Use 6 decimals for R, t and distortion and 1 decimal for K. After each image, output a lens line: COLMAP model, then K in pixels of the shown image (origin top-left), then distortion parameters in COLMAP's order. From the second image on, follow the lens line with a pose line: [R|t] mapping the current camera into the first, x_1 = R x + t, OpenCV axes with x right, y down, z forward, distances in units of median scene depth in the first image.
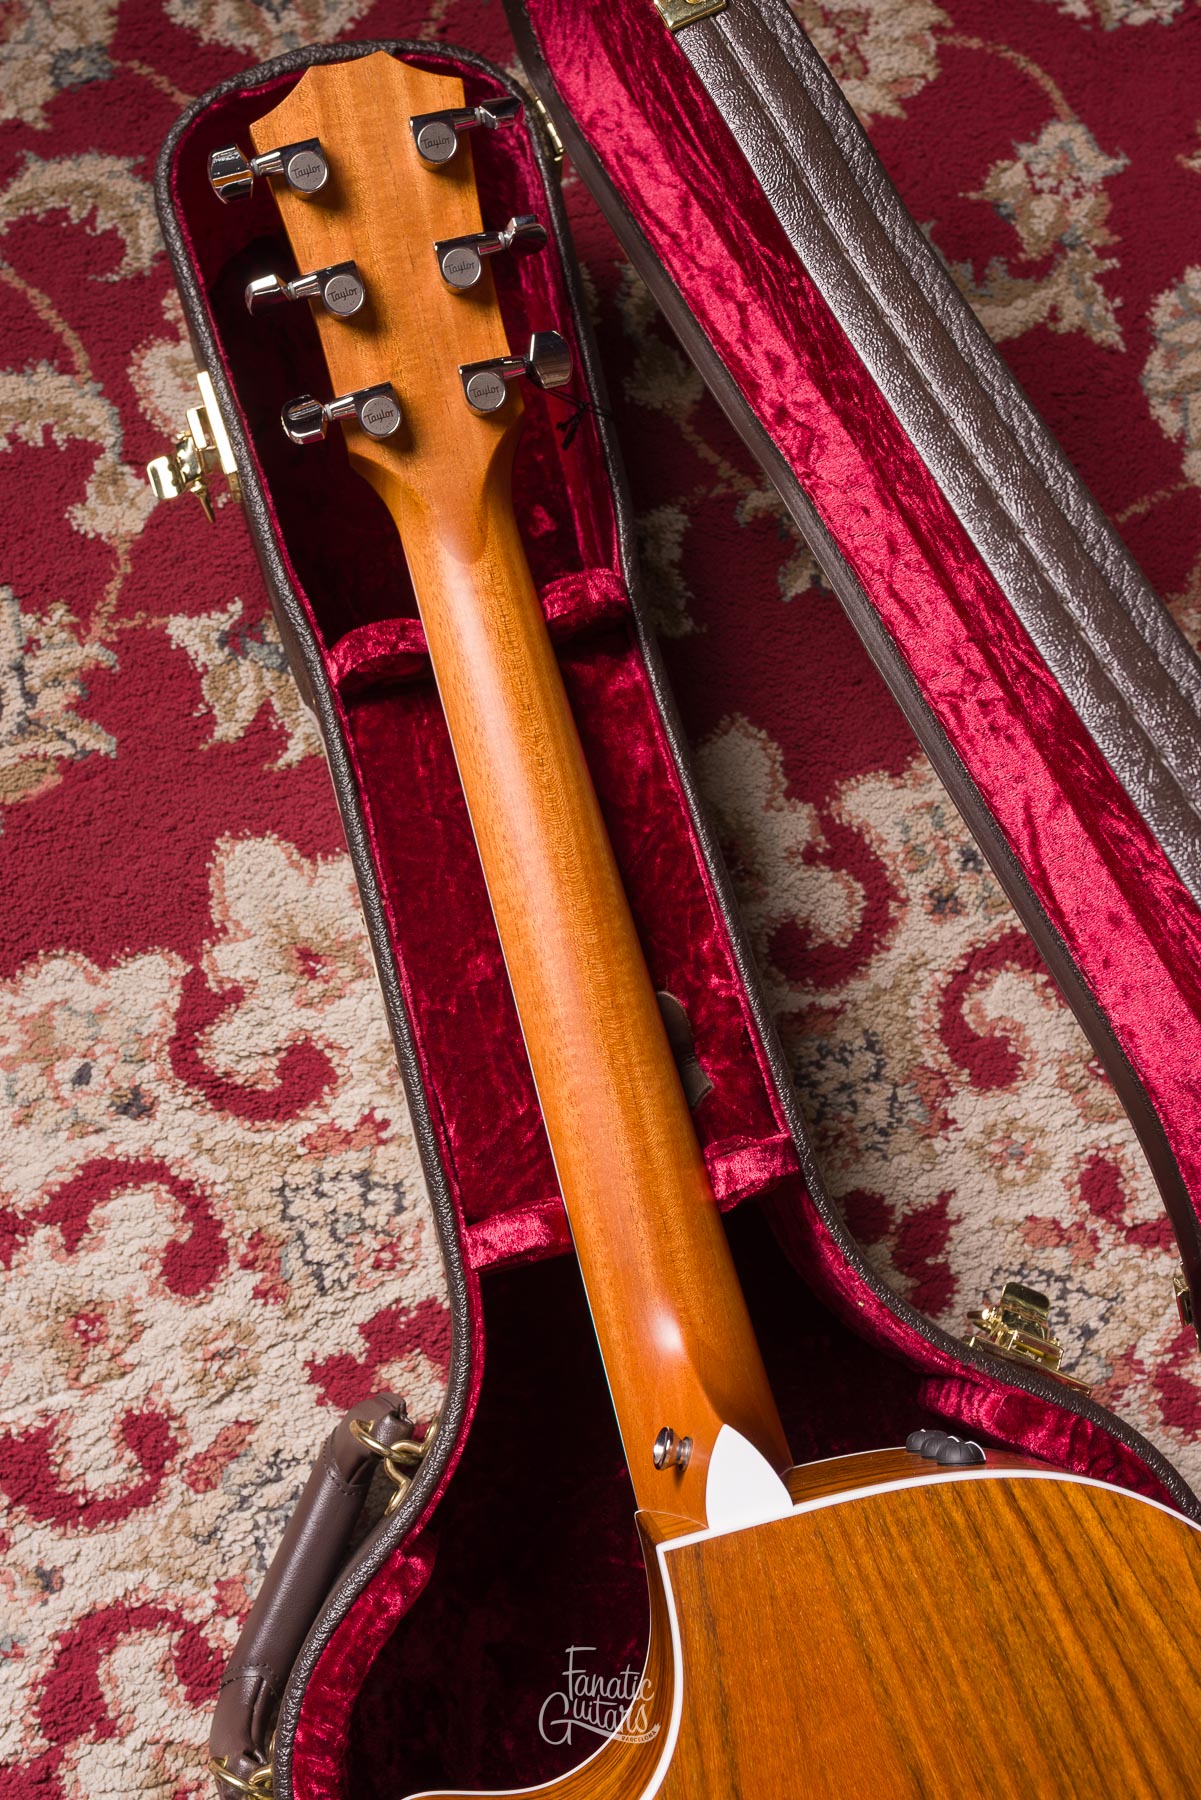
lens RADIAL K [[1912.5, 0, 528.4], [0, 1912.5, 792.5], [0, 0, 1]] dist [0.002503, 0.000000]
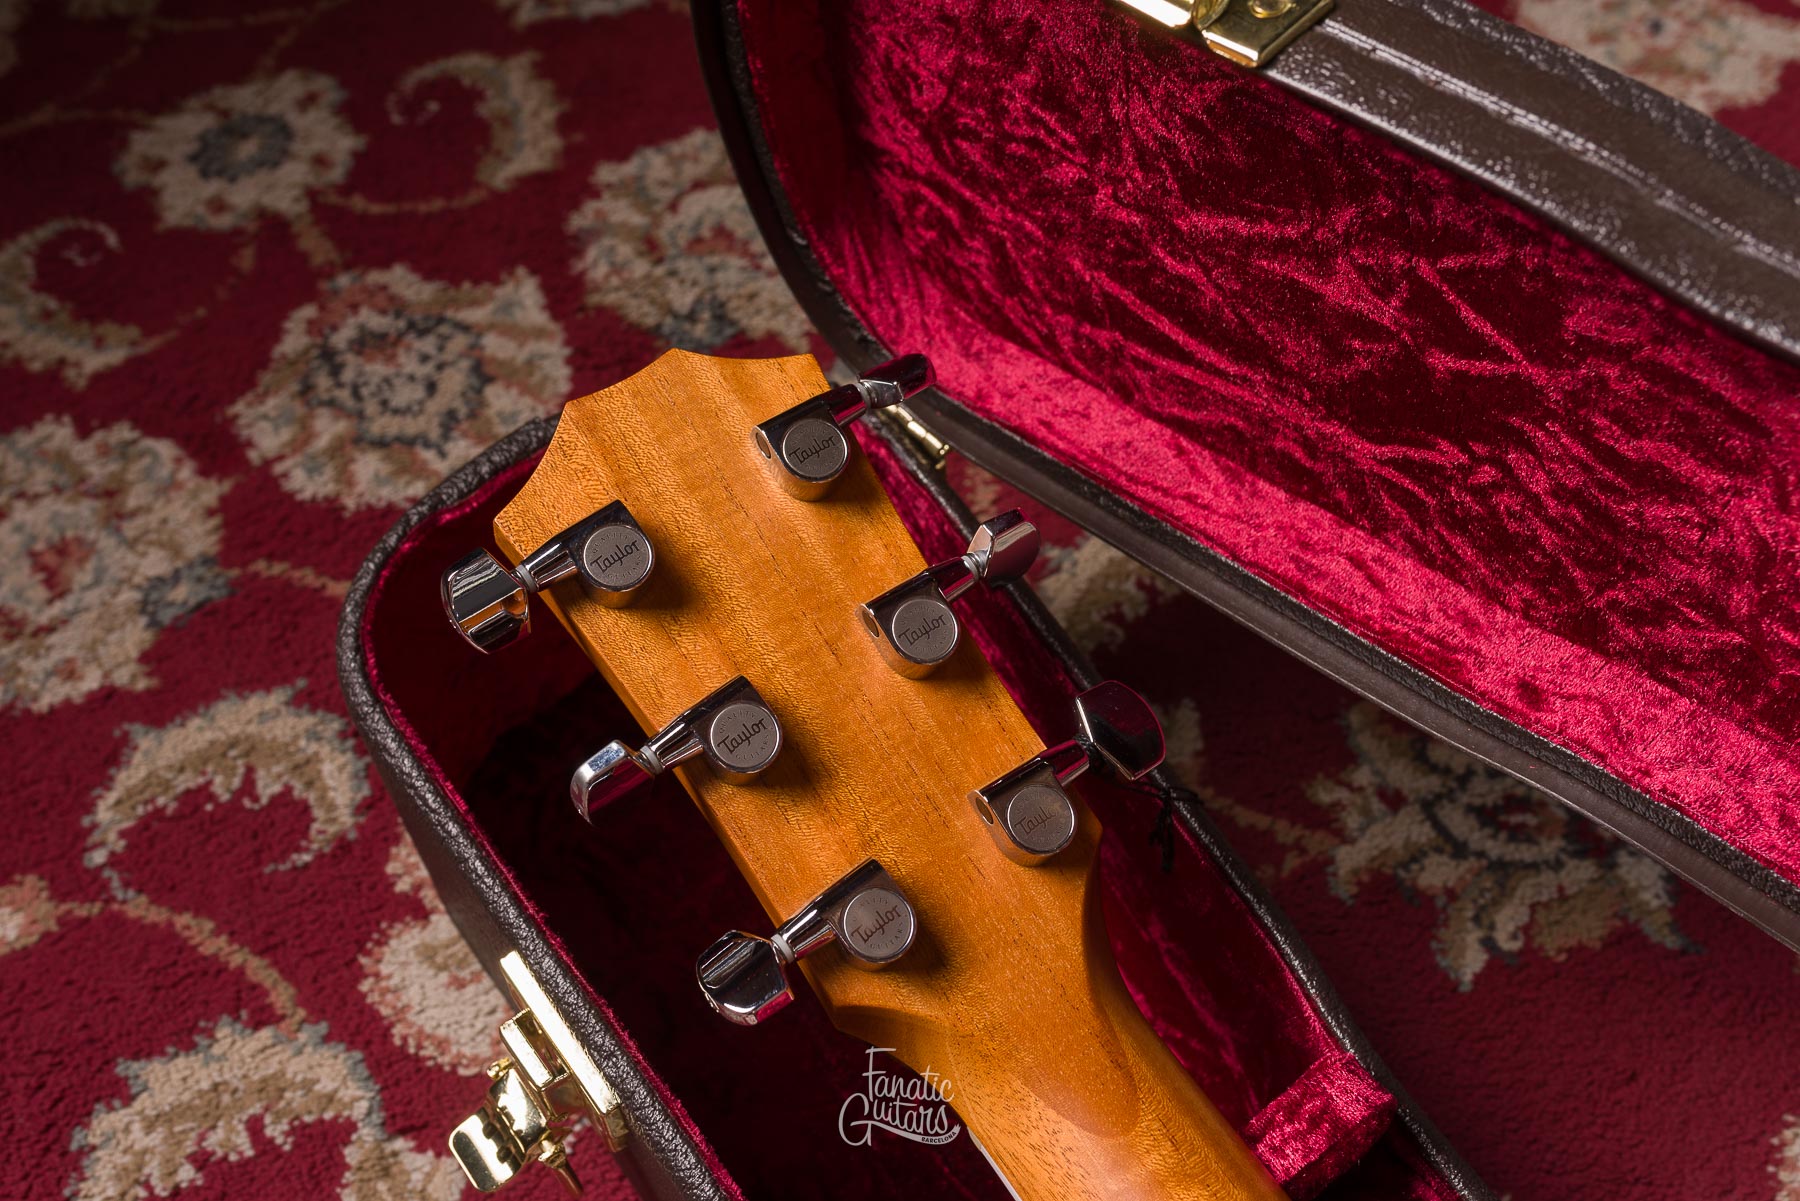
lens RADIAL K [[1757.1, 0, 893.5], [0, 1757.1, 607.1], [0, 0, 1]] dist [0.003292, 0.000000]
pose [[0.940550, -0.298674, 0.161742, -0.109668], [0.335044, 0.894042, -0.297380, -0.111009], [-0.055784, 0.333892, 0.940959, 0.439731]]
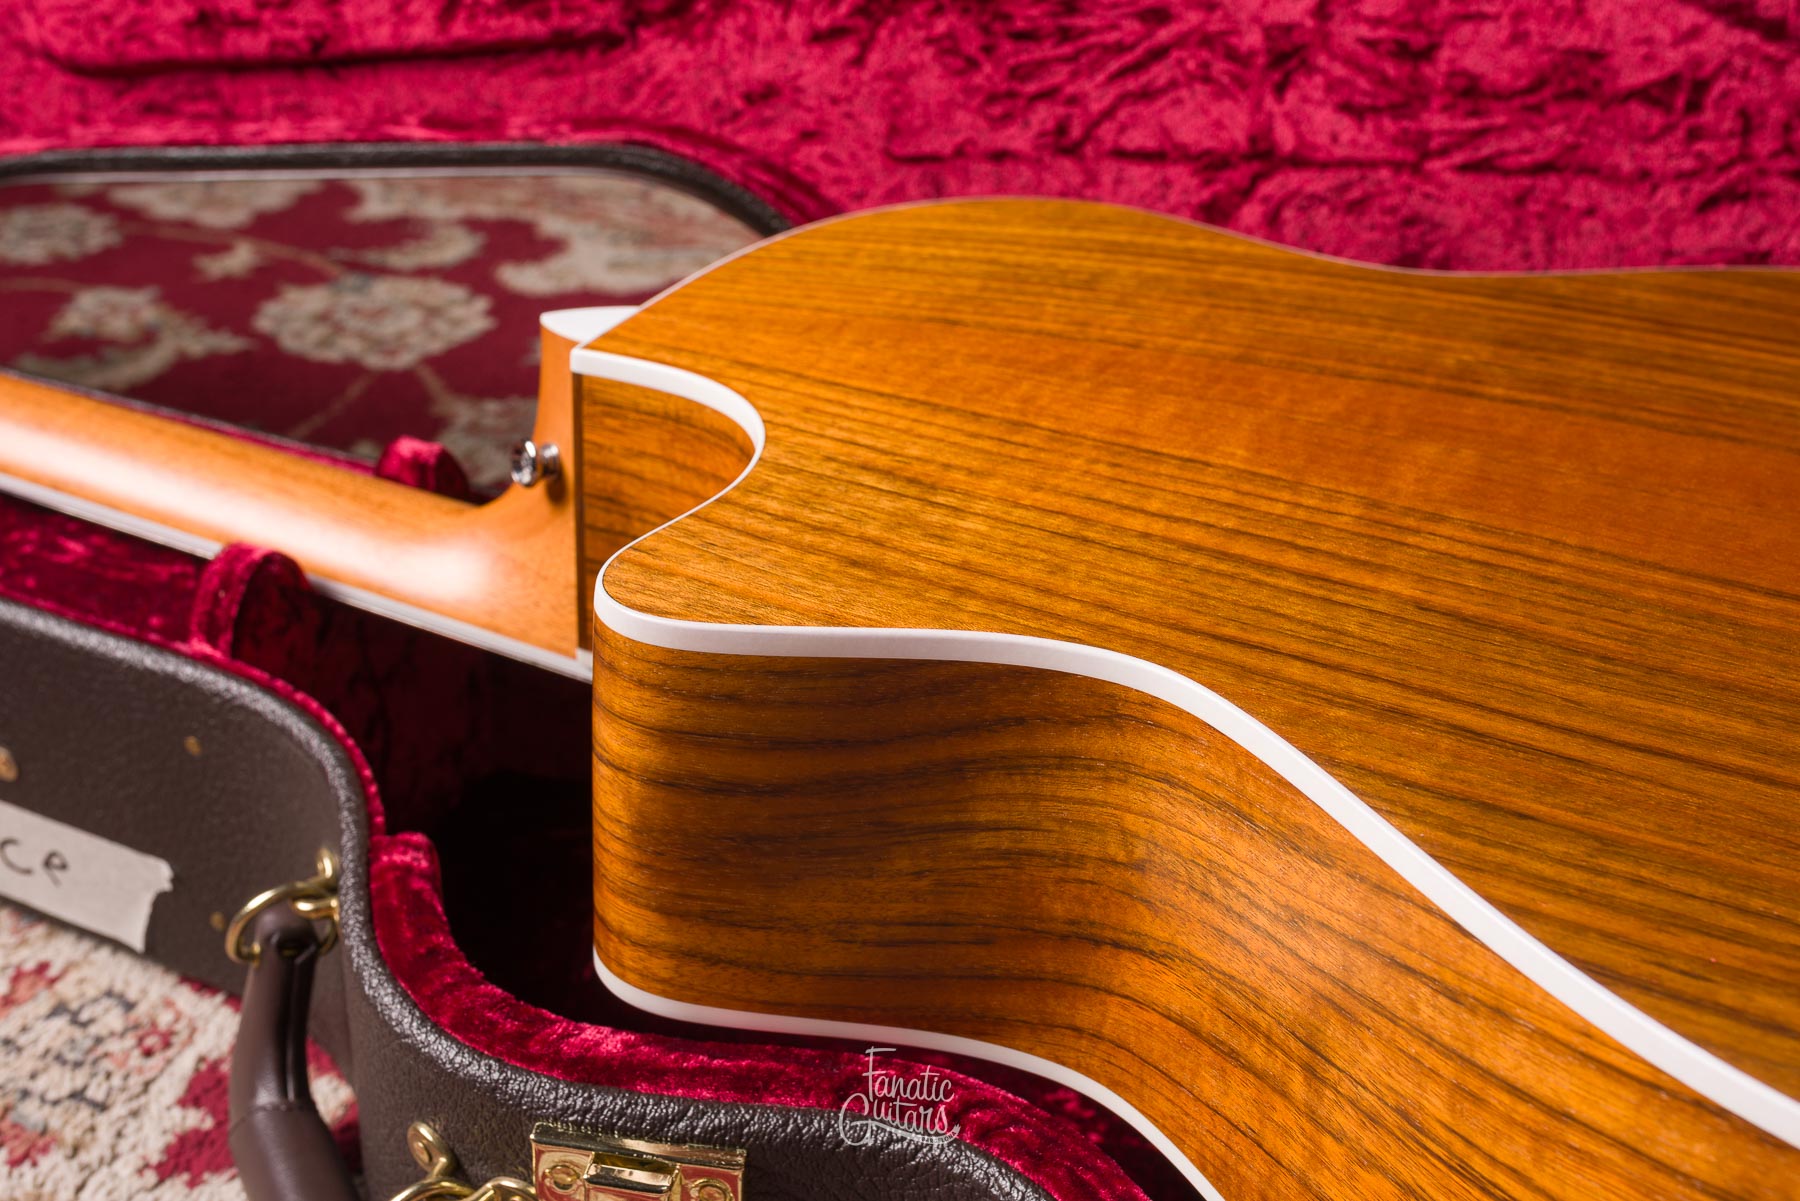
lens RADIAL K [[2032.4, 0, 898.3], [0, 2032.4, 609.0], [0, 0, 1]] dist [0.002274, 0.000000]
pose [[0.623765, -0.374314, 0.686153, -0.351921], [0.746594, 0.545160, -0.381312, 0.635918], [-0.231333, 0.750127, 0.619512, 0.336820]]
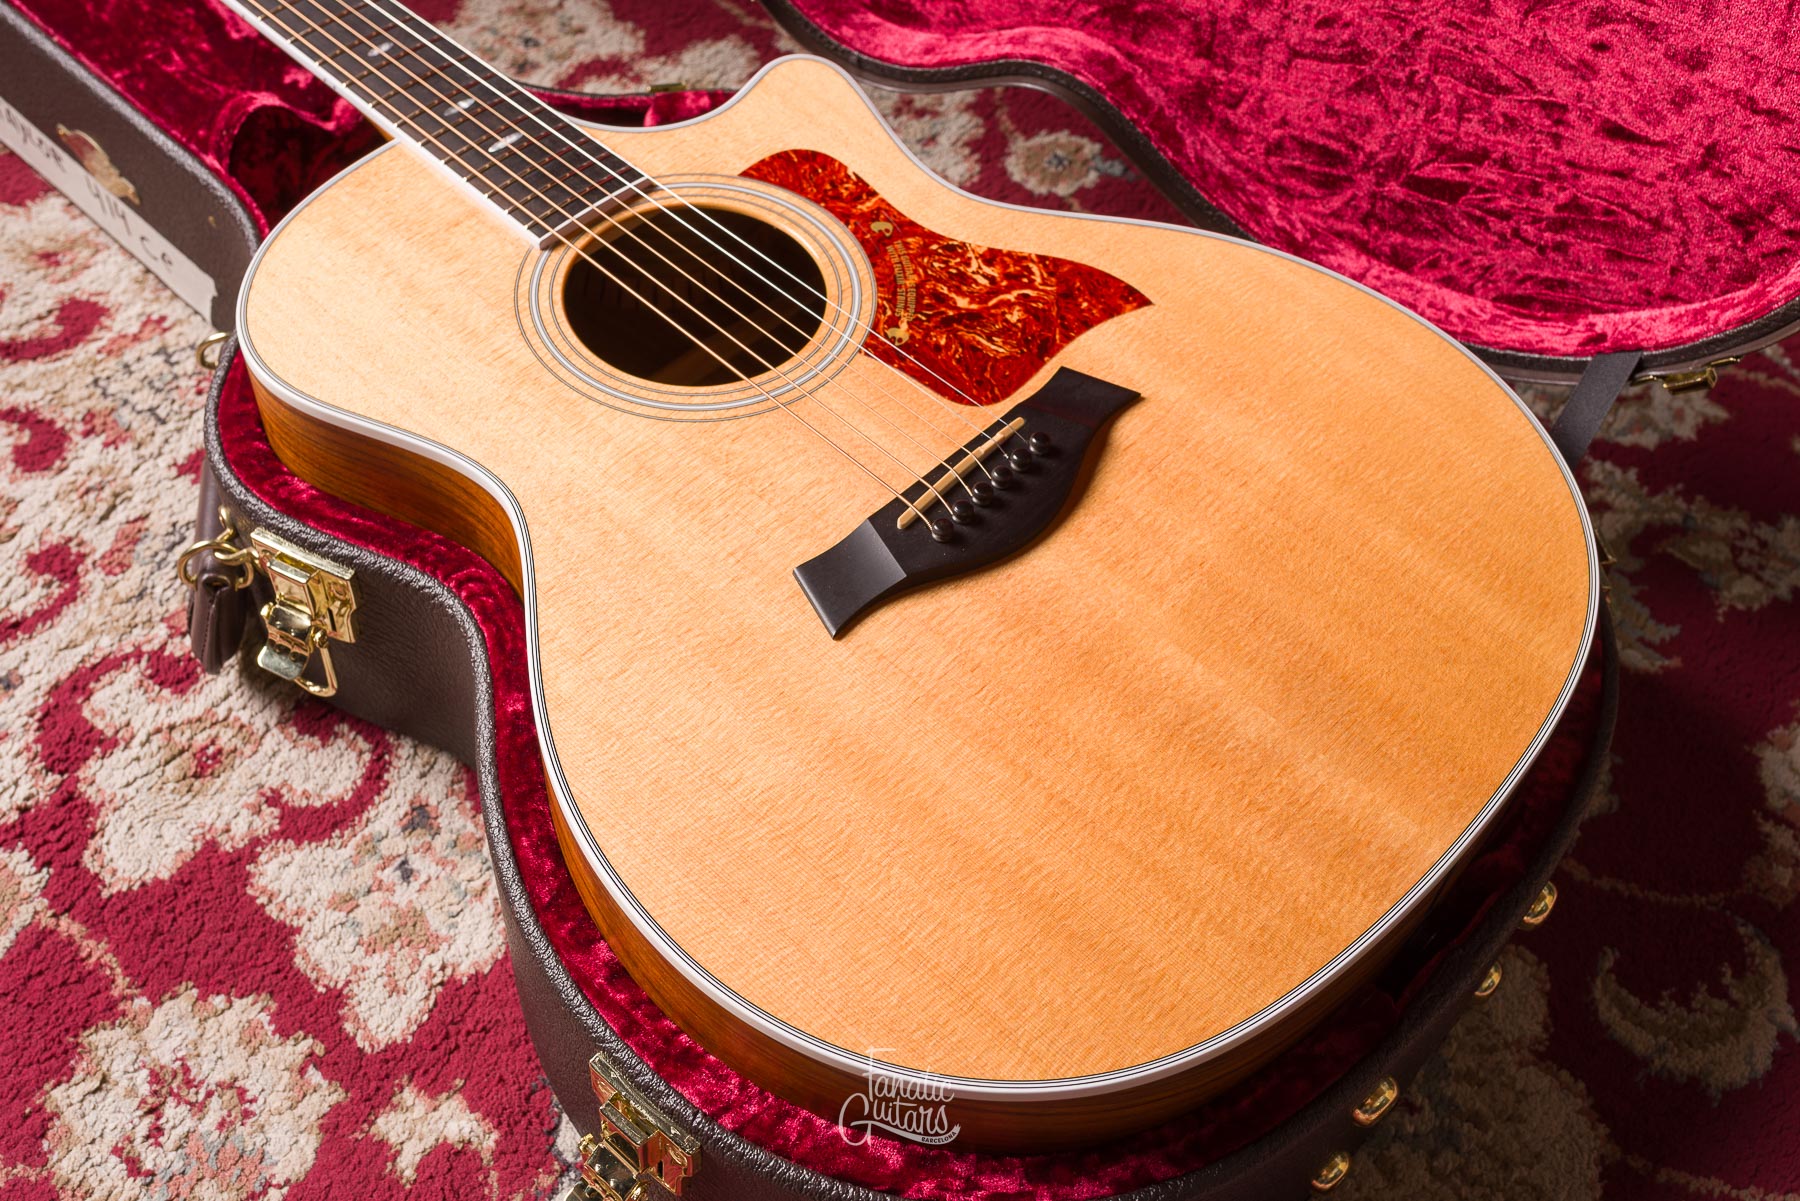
lens RADIAL K [[1912.5, 0, 892.8], [0, 1912.5, 603.3], [0, 0, 1]] dist [0.002503, 0.000000]
pose [[0.844959, -0.409458, 0.344077, -0.171212], [0.509919, 0.810814, -0.287338, 0.876097], [-0.161330, 0.418240, 0.893895, -0.050330]]
